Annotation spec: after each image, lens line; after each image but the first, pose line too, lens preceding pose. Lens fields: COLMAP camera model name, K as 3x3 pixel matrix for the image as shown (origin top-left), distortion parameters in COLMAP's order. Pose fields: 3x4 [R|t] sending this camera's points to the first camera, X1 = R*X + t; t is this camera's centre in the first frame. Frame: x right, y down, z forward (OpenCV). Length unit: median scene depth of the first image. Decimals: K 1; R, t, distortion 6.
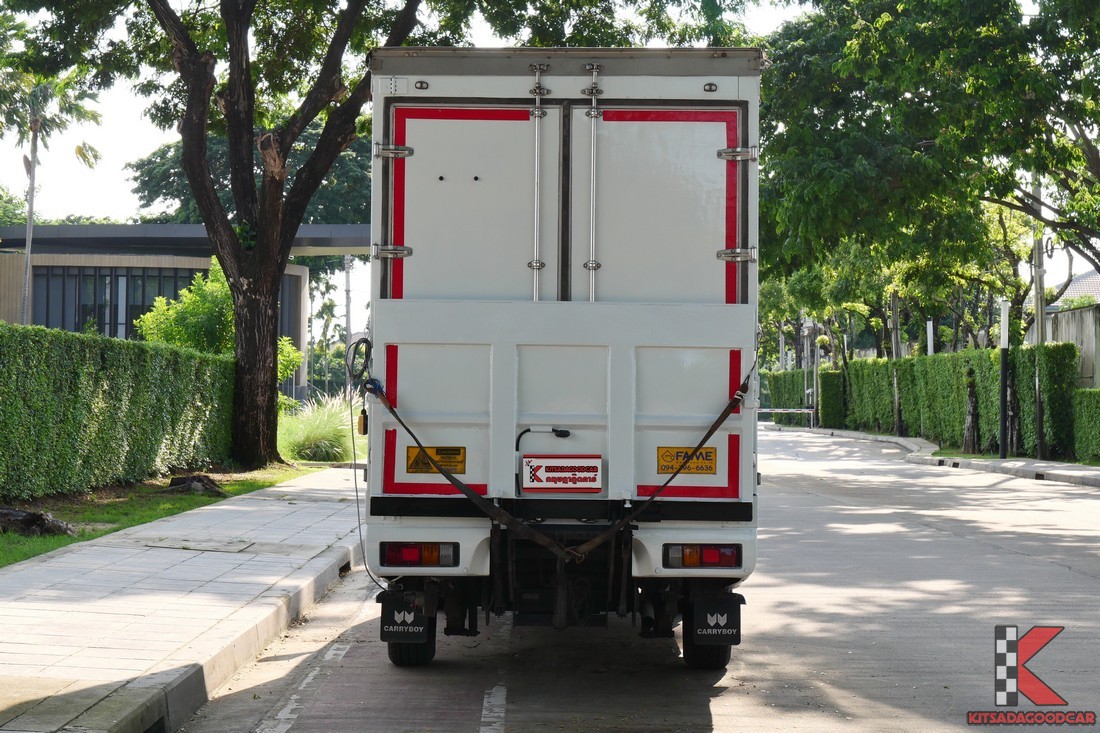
lens RADIAL K [[2226.1, 0, 550.0], [0, 2226.1, 366.5], [0, 0, 1]] dist [0.061799, 0.241834]
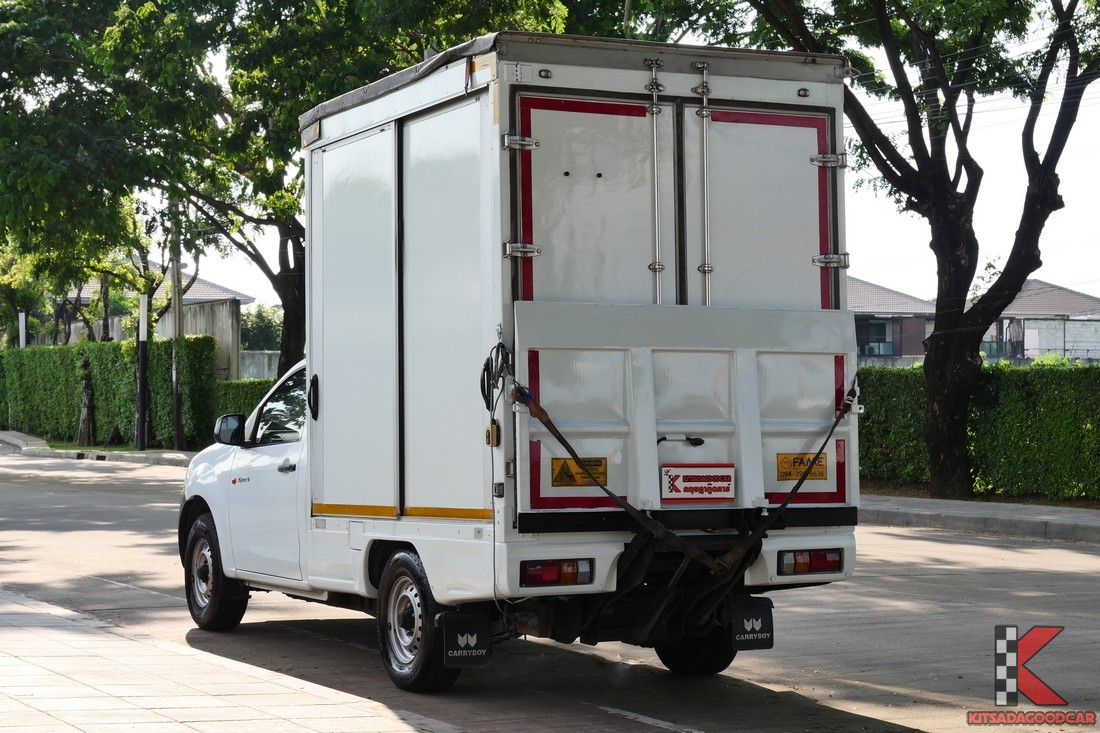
lens RADIAL K [[2214.0, 0, 550.0], [0, 2214.0, 366.5], [0, 0, 1]] dist [0.017500, 0.186447]
pose [[0.890627, -0.002404, 0.454728, -0.481877], [0.000260, 0.999989, 0.004776, -0.007211], [-0.454734, -0.004136, 0.890618, 0.166207]]
